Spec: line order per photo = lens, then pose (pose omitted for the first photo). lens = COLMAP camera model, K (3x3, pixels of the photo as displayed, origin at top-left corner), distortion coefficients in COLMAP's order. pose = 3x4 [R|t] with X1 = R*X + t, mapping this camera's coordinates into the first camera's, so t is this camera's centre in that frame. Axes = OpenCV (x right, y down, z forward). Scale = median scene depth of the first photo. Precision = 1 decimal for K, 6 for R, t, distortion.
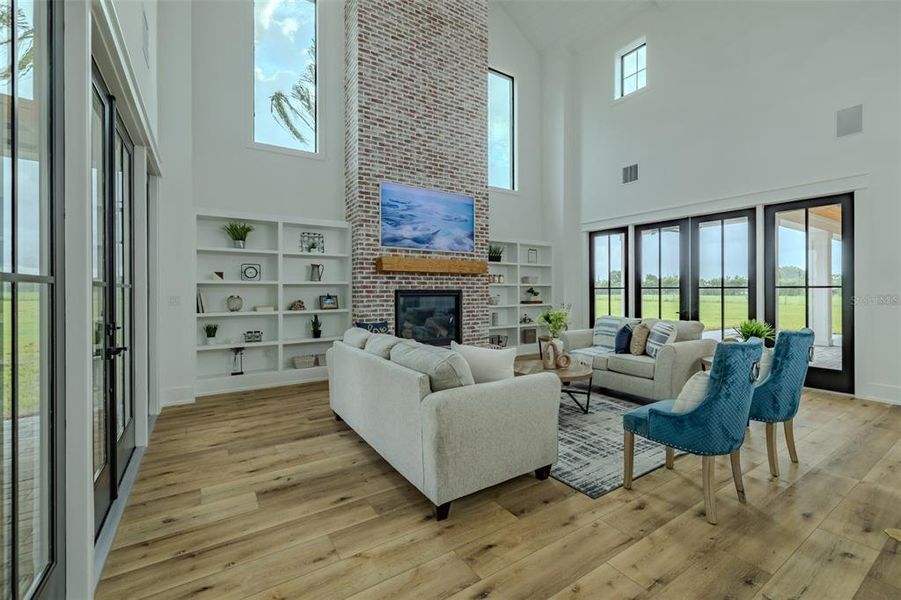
lens RADIAL K [[379.8, 0, 451.7], [0, 379.8, 280.5], [0, 0, 1]] dist [-0.001398, 0.000829]
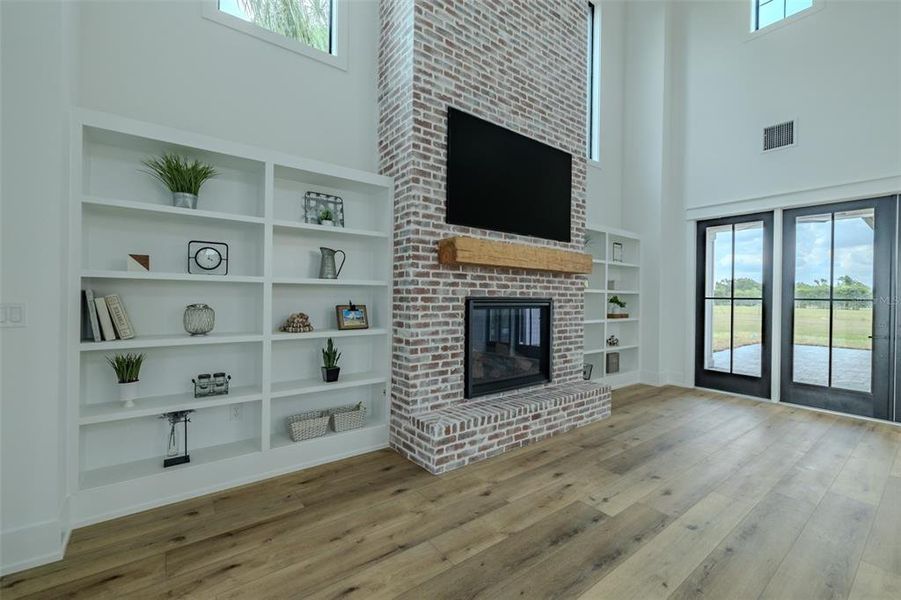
lens RADIAL K [[379.8, 0, 450.6], [0, 379.8, 288.2], [0, 0, 1]] dist [-0.001398, 0.000829]
pose [[0.996903, 0.017784, 0.076604, -0.218141], [-0.018266, 0.999818, 0.005597, 0.008334], [-0.076491, -0.006979, 0.997046, 0.418447]]
